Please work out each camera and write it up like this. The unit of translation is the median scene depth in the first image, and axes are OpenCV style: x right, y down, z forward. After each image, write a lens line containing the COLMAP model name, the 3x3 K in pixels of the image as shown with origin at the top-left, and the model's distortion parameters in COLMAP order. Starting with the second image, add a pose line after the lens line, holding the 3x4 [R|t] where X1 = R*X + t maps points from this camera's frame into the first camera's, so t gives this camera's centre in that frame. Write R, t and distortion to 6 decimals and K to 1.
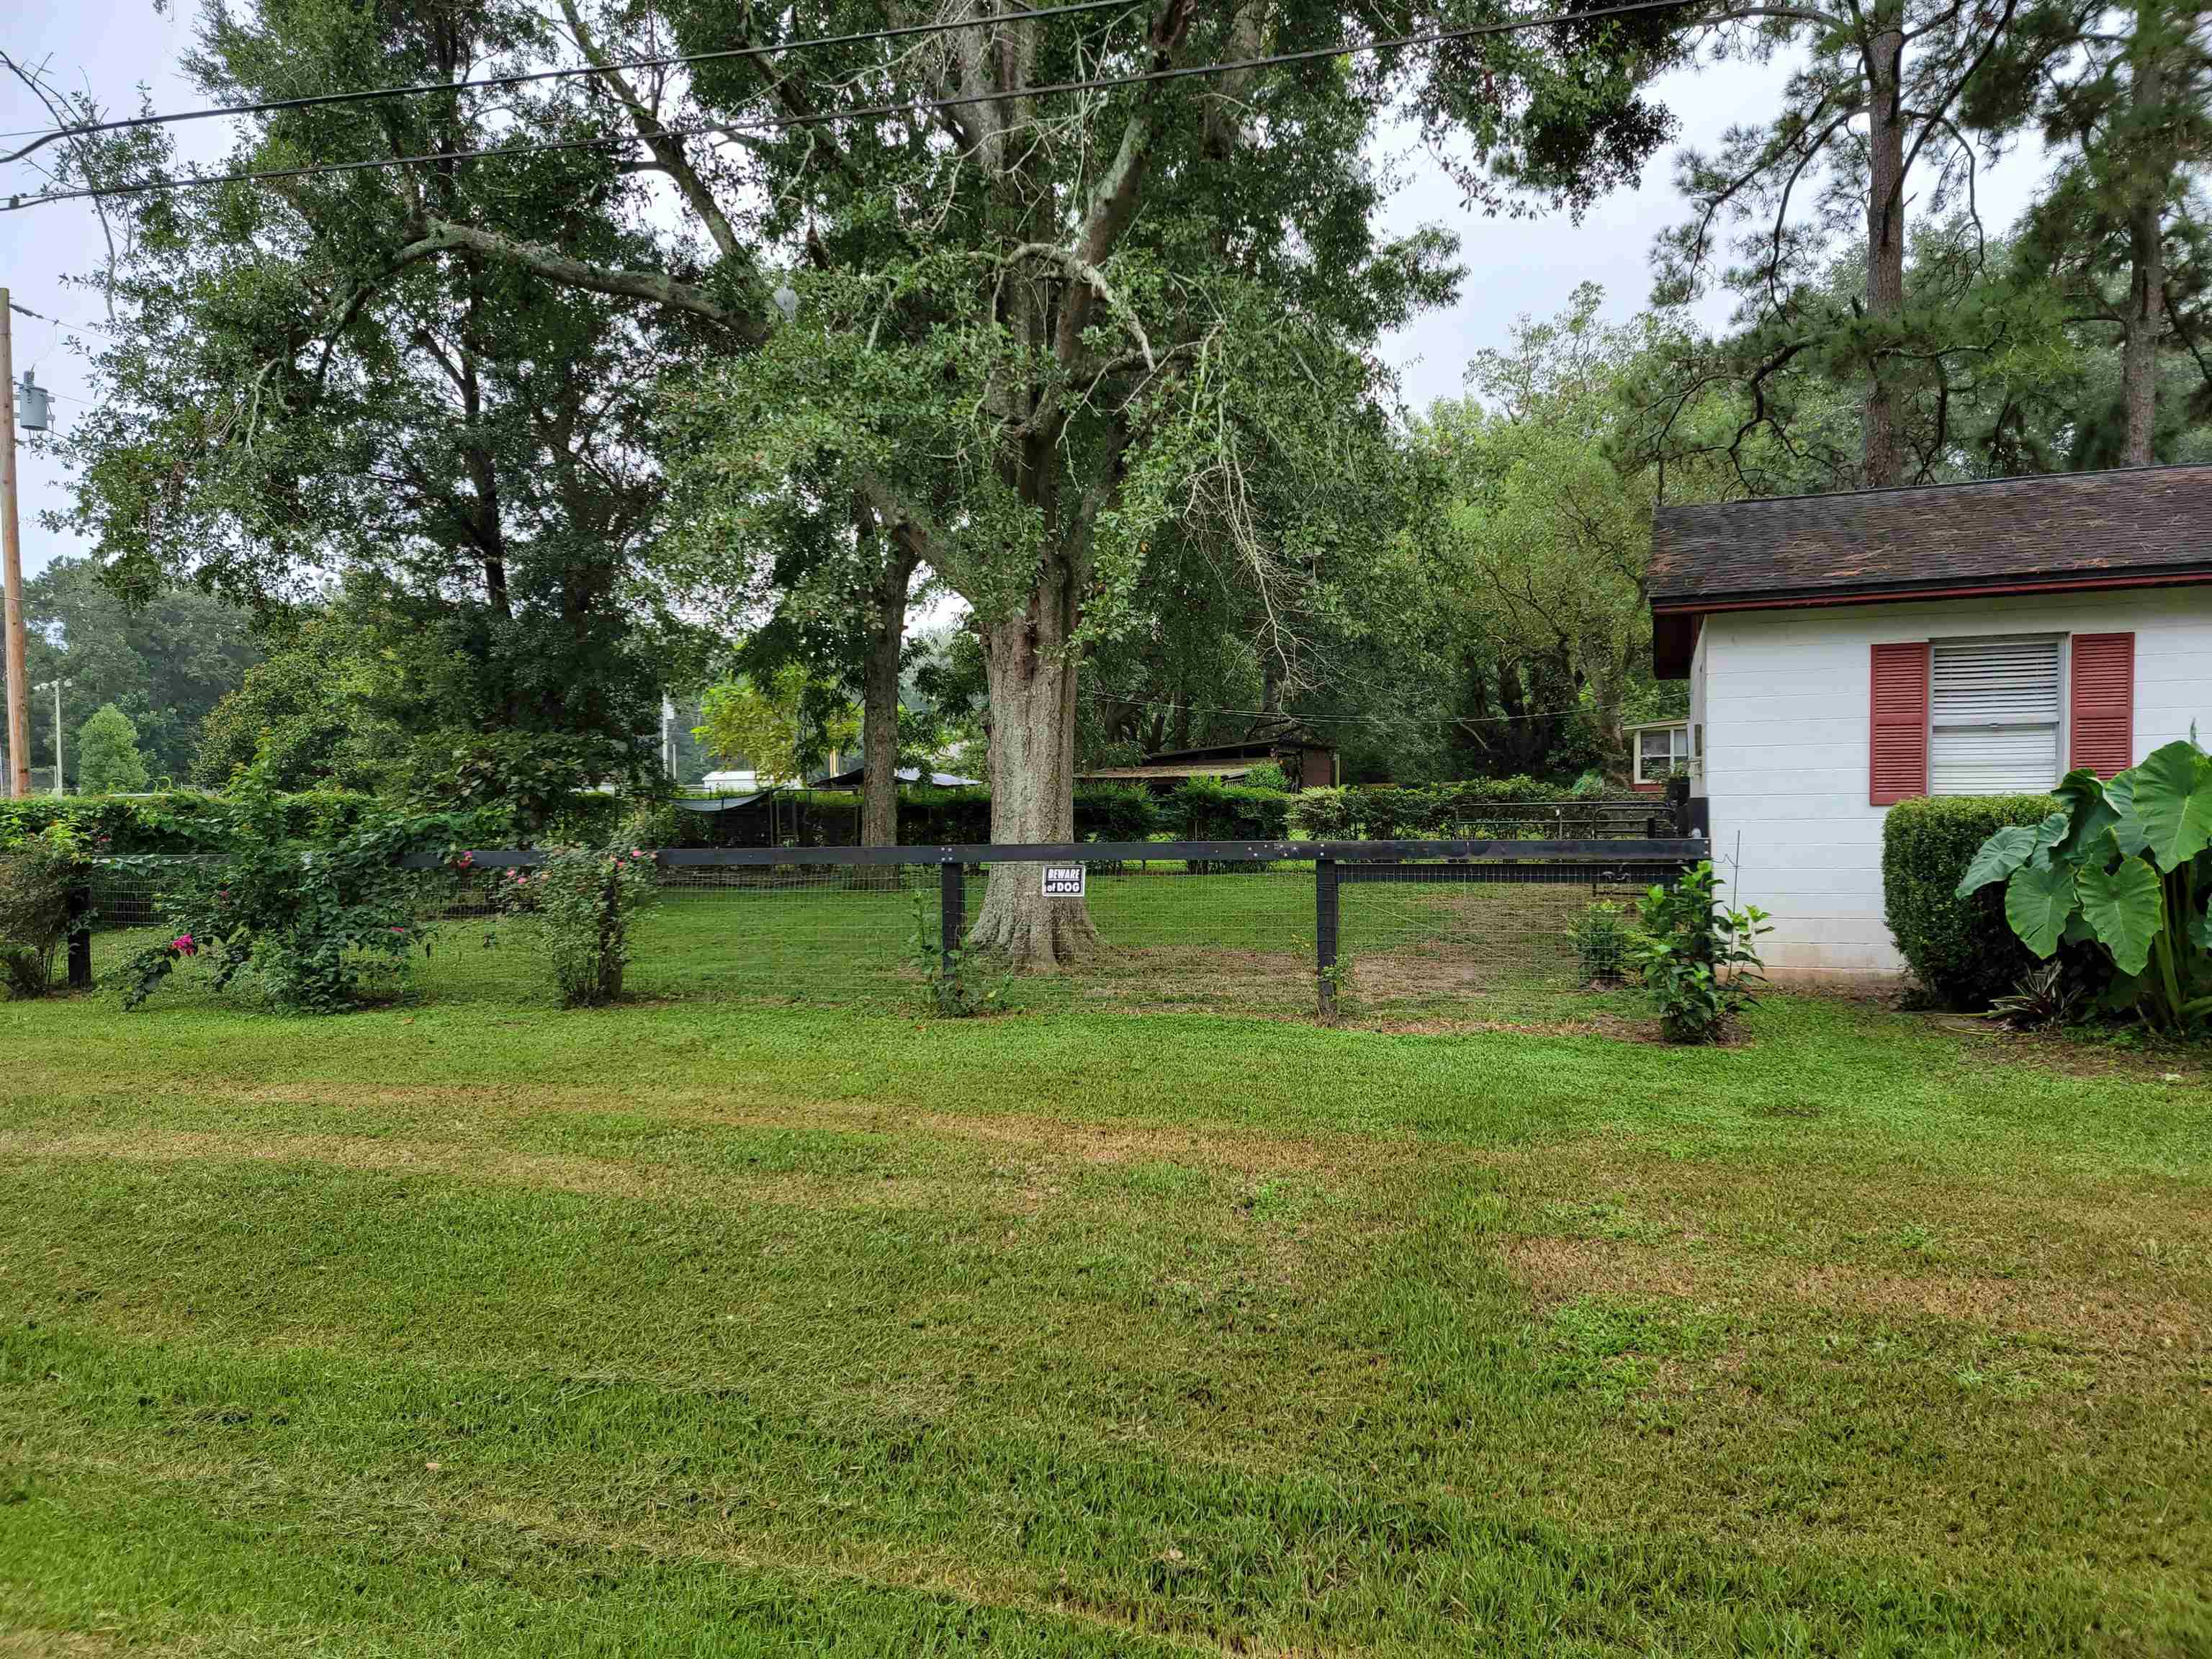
lens RADIAL K [[1418.7, 0, 1106.0], [0, 1418.7, 829.5], [0, 0, 1]] dist [0.071125, -0.046286]
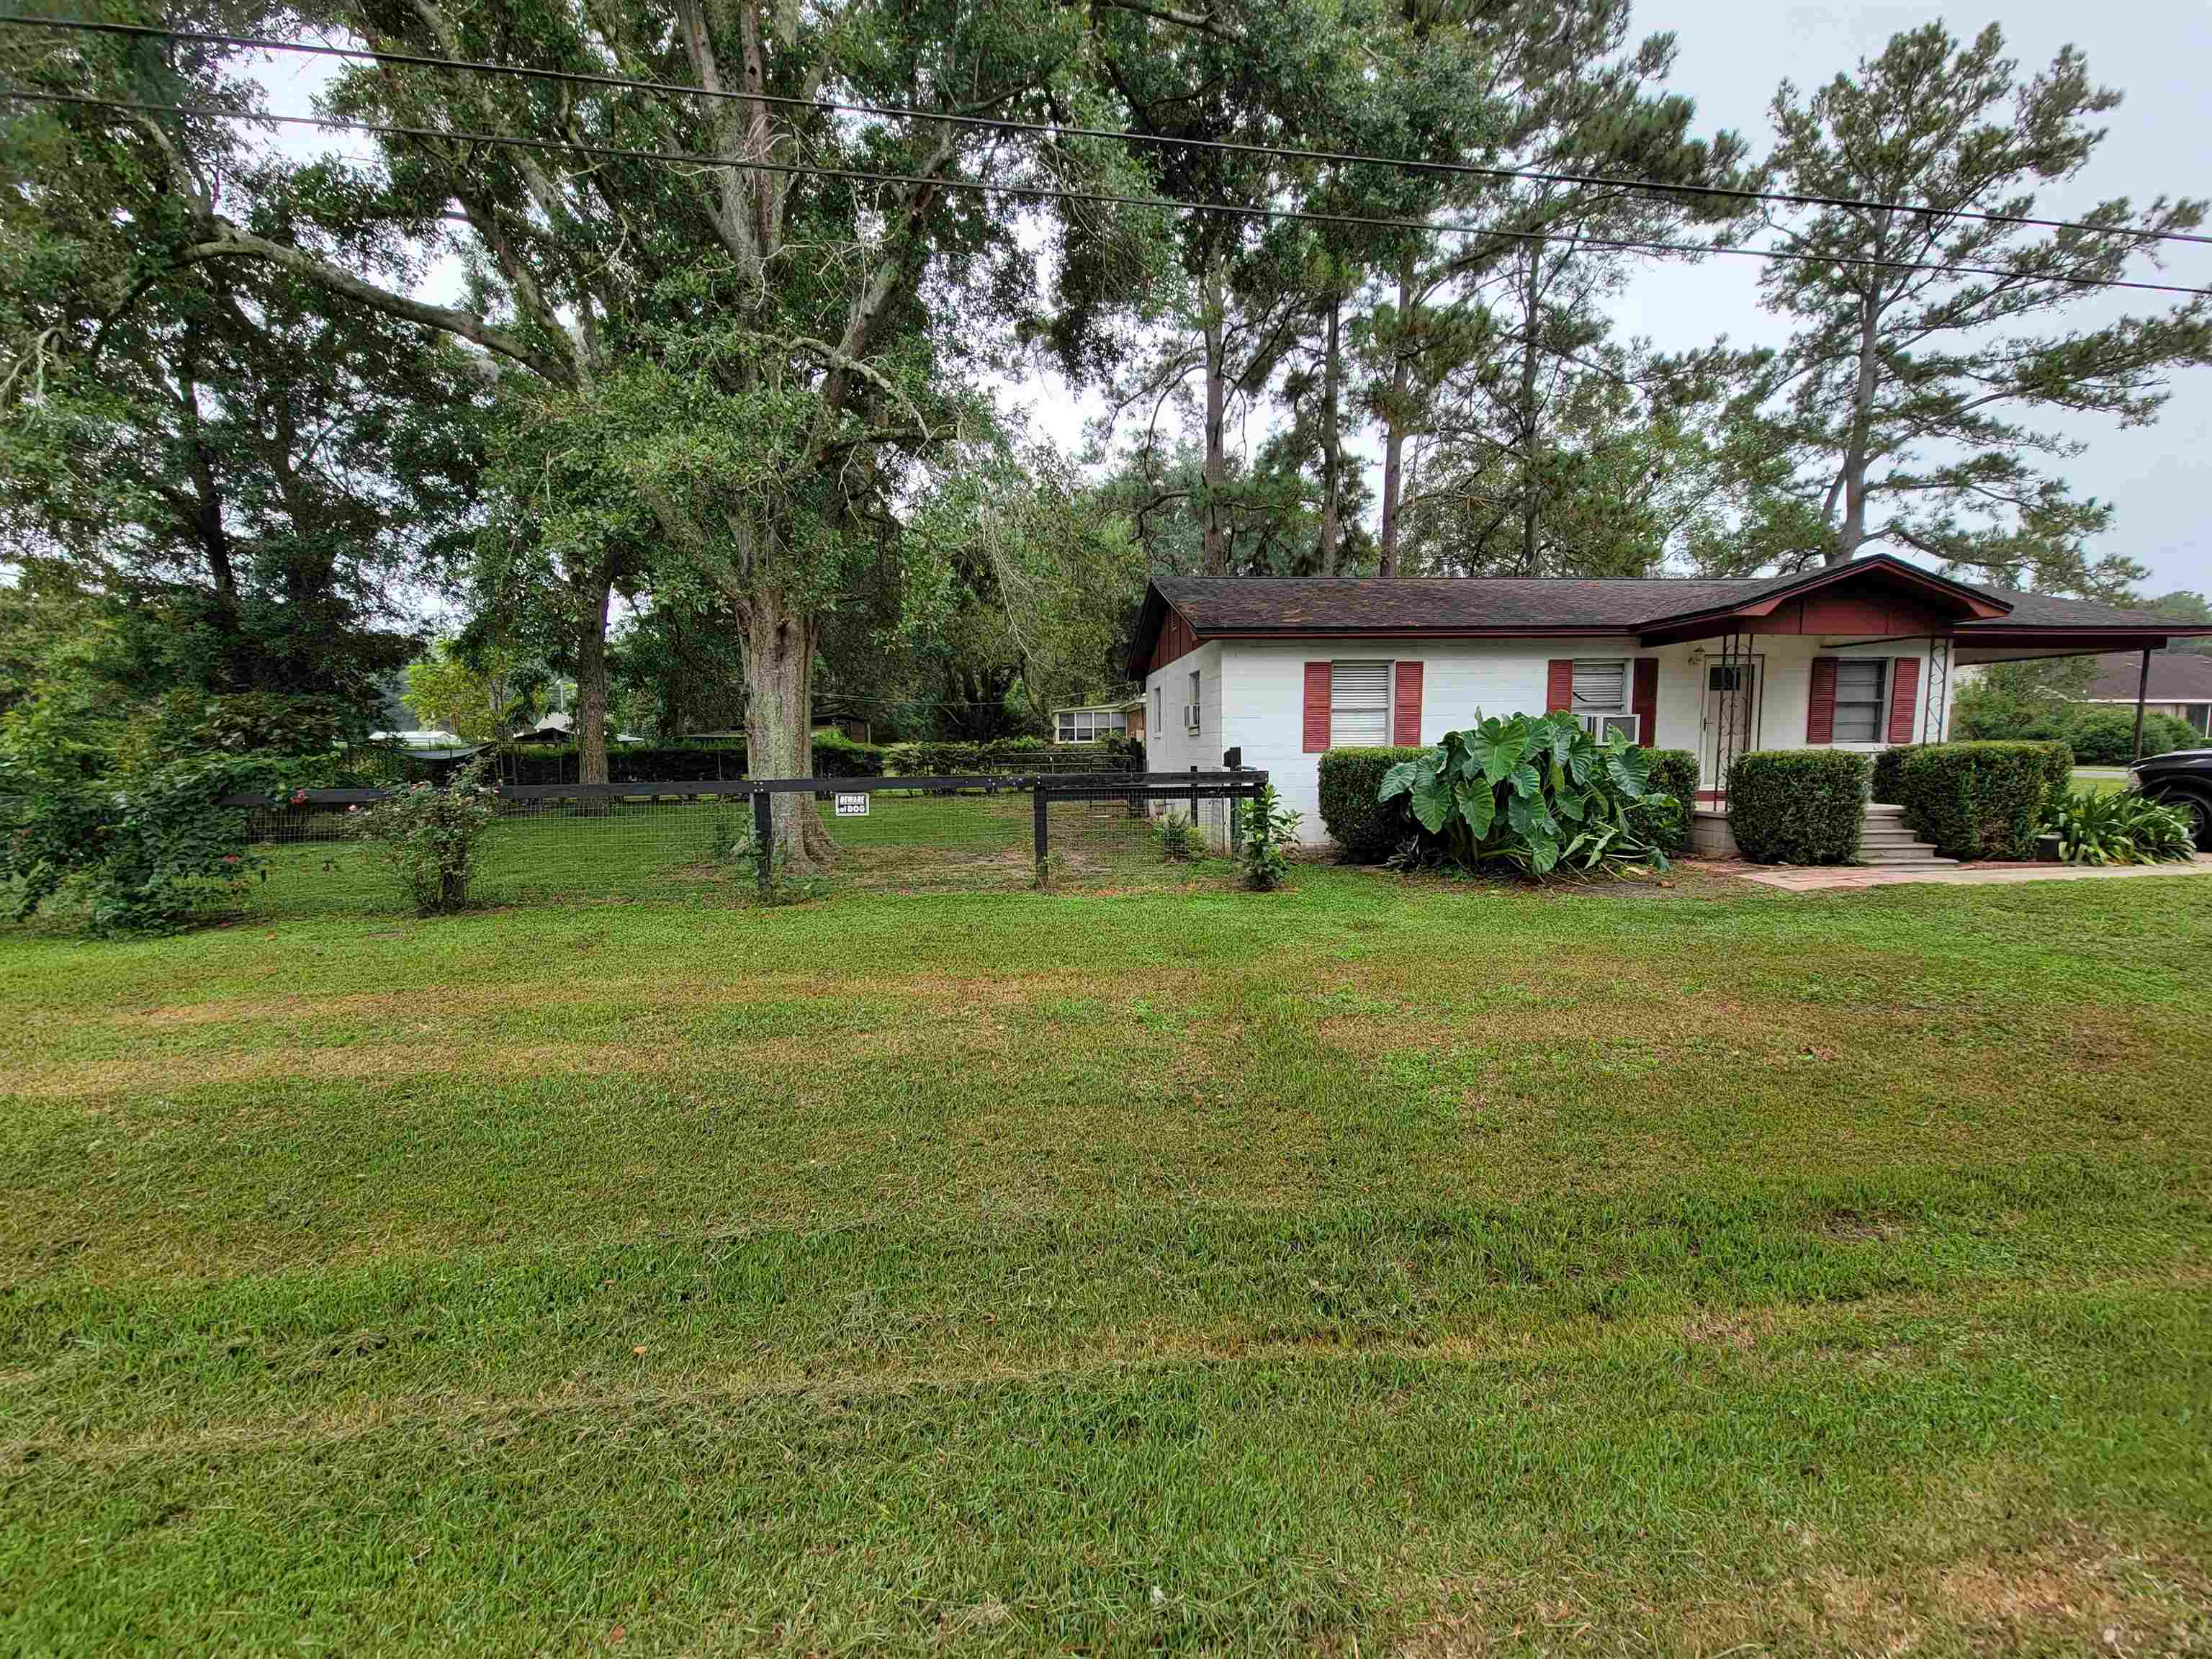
lens RADIAL K [[873.7, 0, 1106.0], [0, 873.7, 829.5], [0, 0, 1]] dist [-0.002253, 0.000045]
pose [[0.920777, -0.032527, 0.388731, -0.120908], [0.006376, 0.997639, 0.068376, 0.003130], [-0.390037, -0.060481, 0.918811, 0.091531]]
